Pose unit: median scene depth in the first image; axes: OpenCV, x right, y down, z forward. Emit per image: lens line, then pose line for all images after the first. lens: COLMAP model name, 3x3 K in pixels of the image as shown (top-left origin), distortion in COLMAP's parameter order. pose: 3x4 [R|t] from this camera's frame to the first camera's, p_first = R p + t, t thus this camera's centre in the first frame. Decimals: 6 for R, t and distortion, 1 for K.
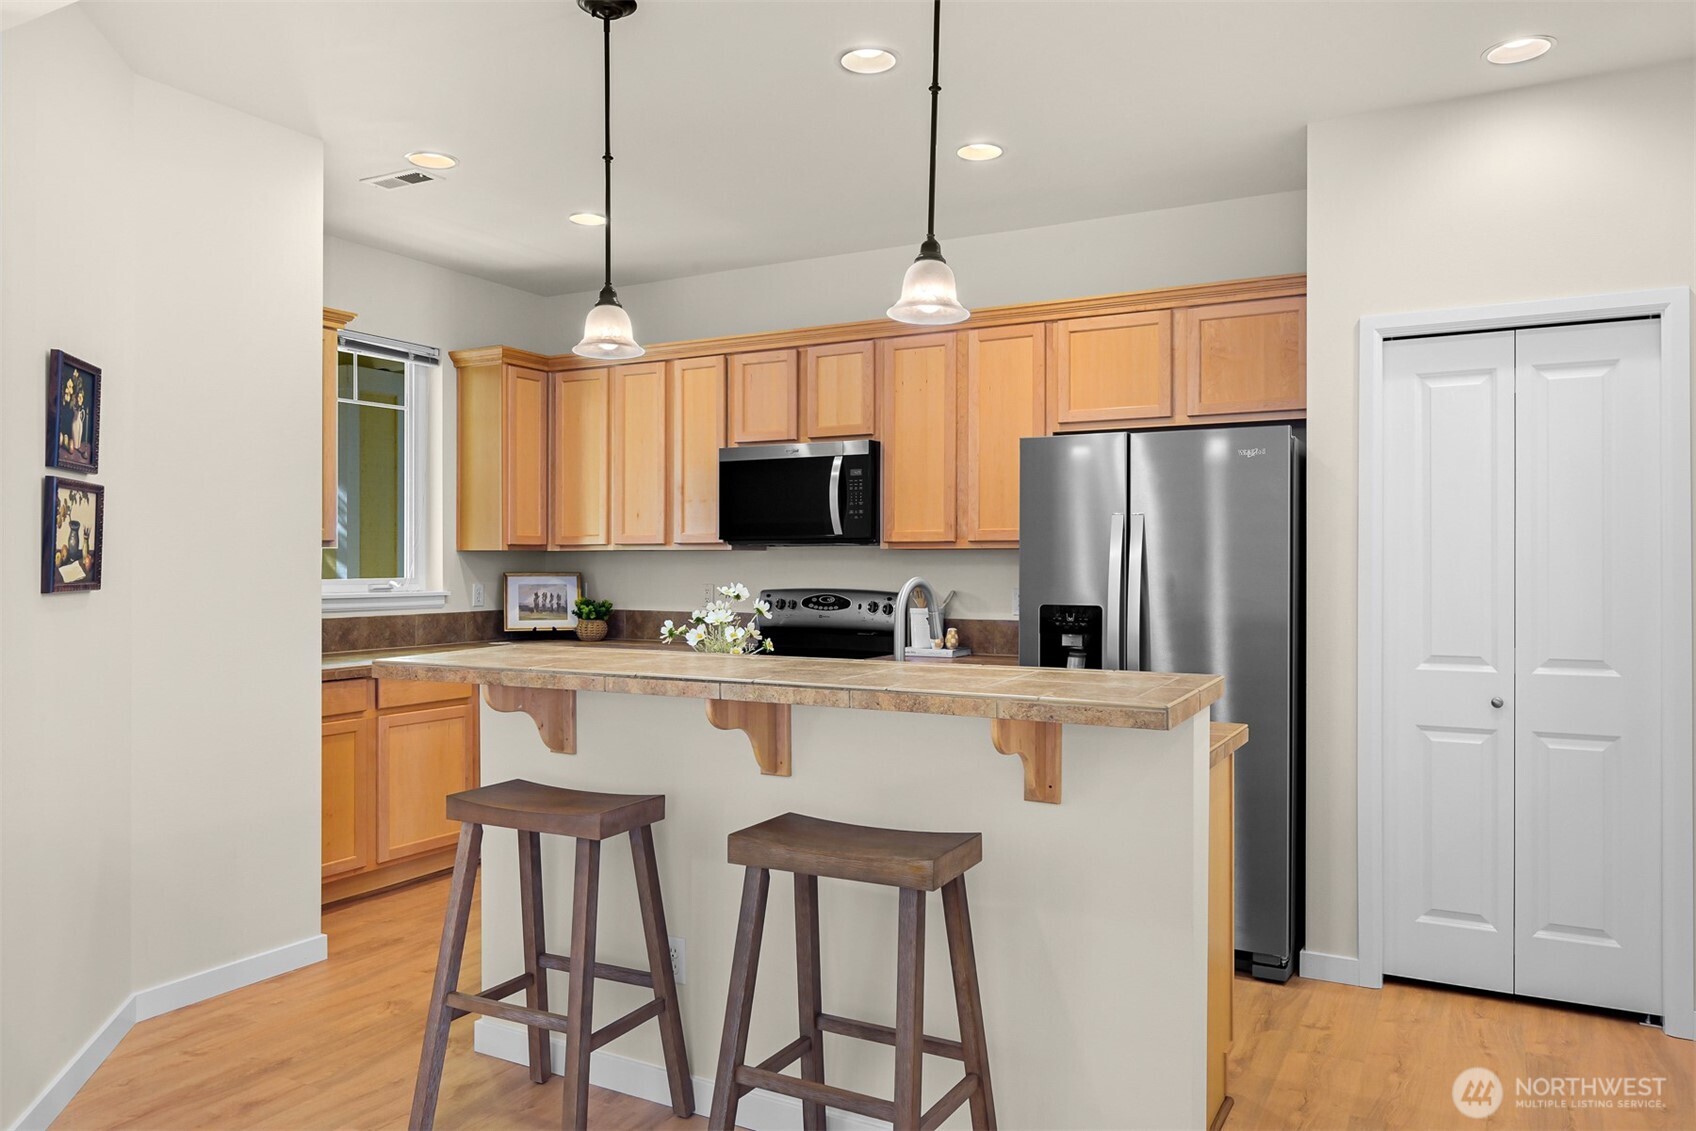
lens RADIAL K [[1168.4, 0, 848.0], [0, 1168.4, 565.5], [0, 0, 1]] dist [-0.002070, -0.000660]
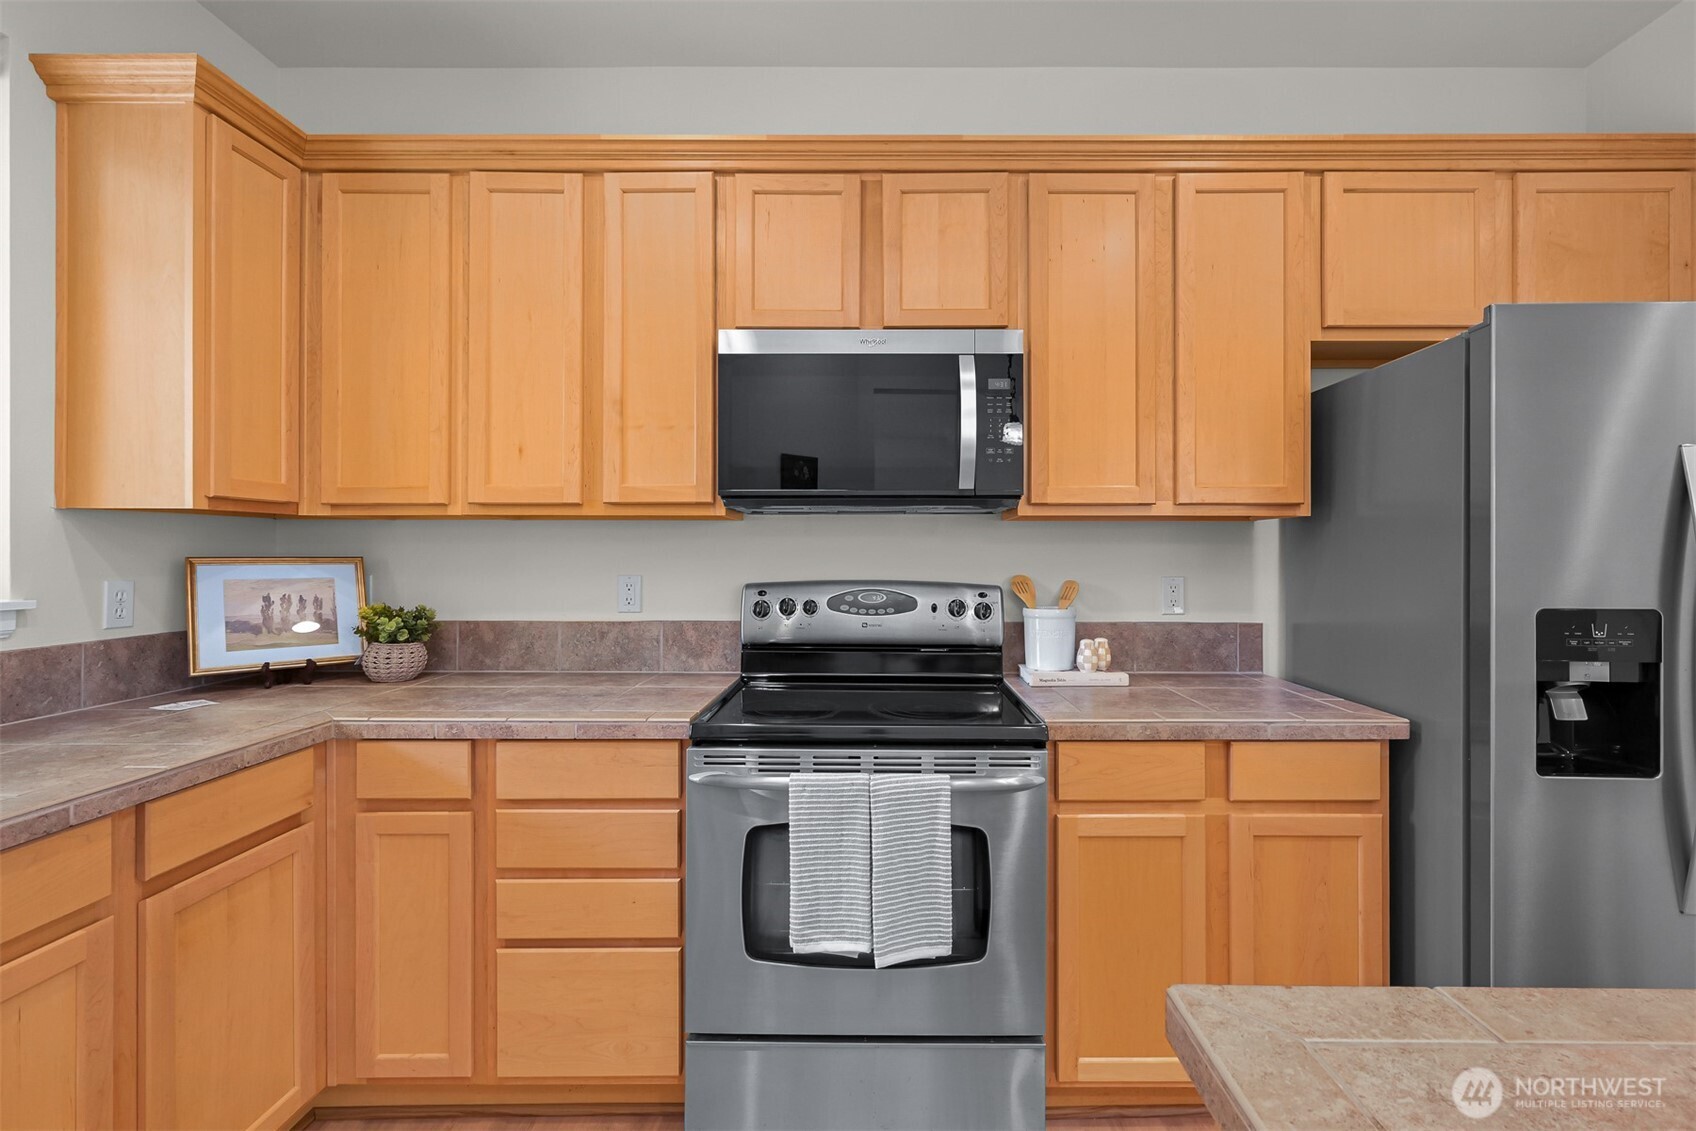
lens RADIAL K [[761.3, 0, 875.7], [0, 761.3, 550.6], [0, 0, 1]] dist [-0.000509, 0.000498]
pose [[0.878405, 0.001420, 0.477915, -0.222669], [0.001220, 0.999986, -0.005214, 0.006068], [-0.477915, 0.005164, 0.878391, 0.666071]]
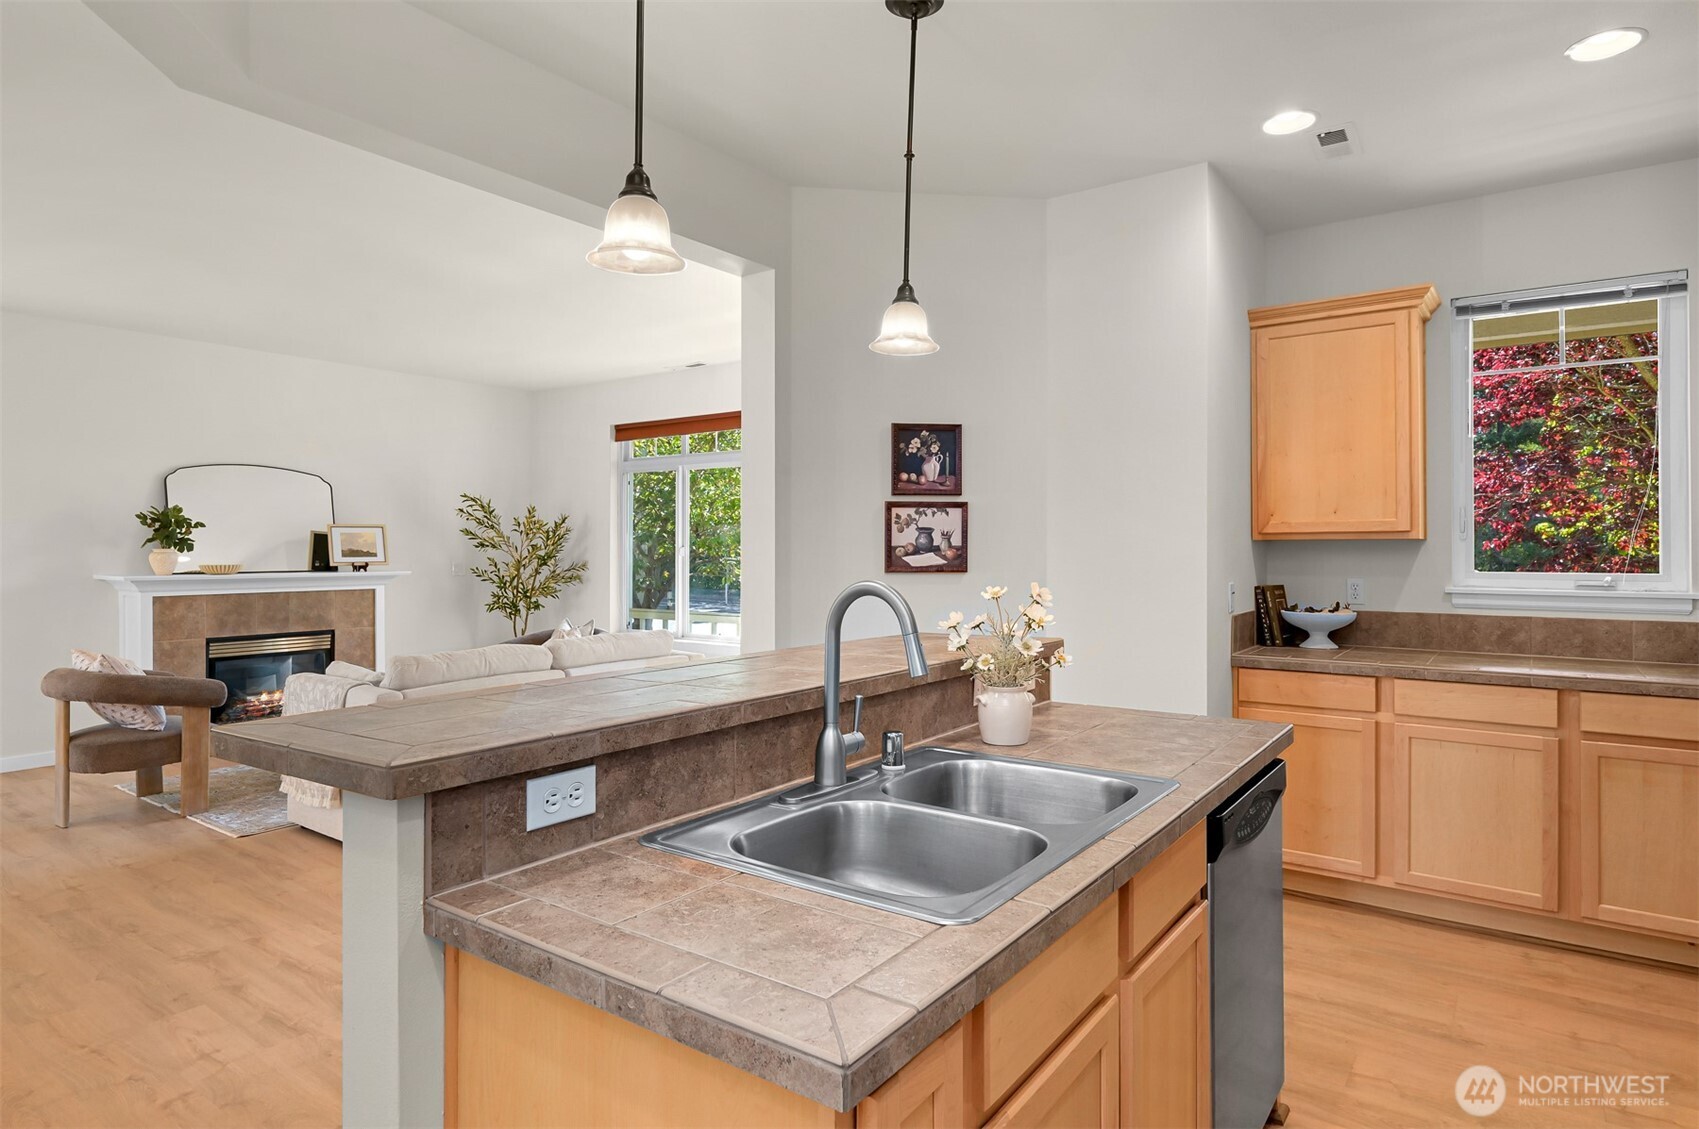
lens RADIAL K [[951.2, 0, 845.6], [0, 951.2, 549.3], [0, 0, 1]] dist [-0.001469, -0.001309]
pose [[-0.119290, -0.000304, -0.992859, 0.353093], [-0.003253, 0.999995, 0.000085, -0.004790], [0.992854, 0.003240, -0.119291, 0.597370]]
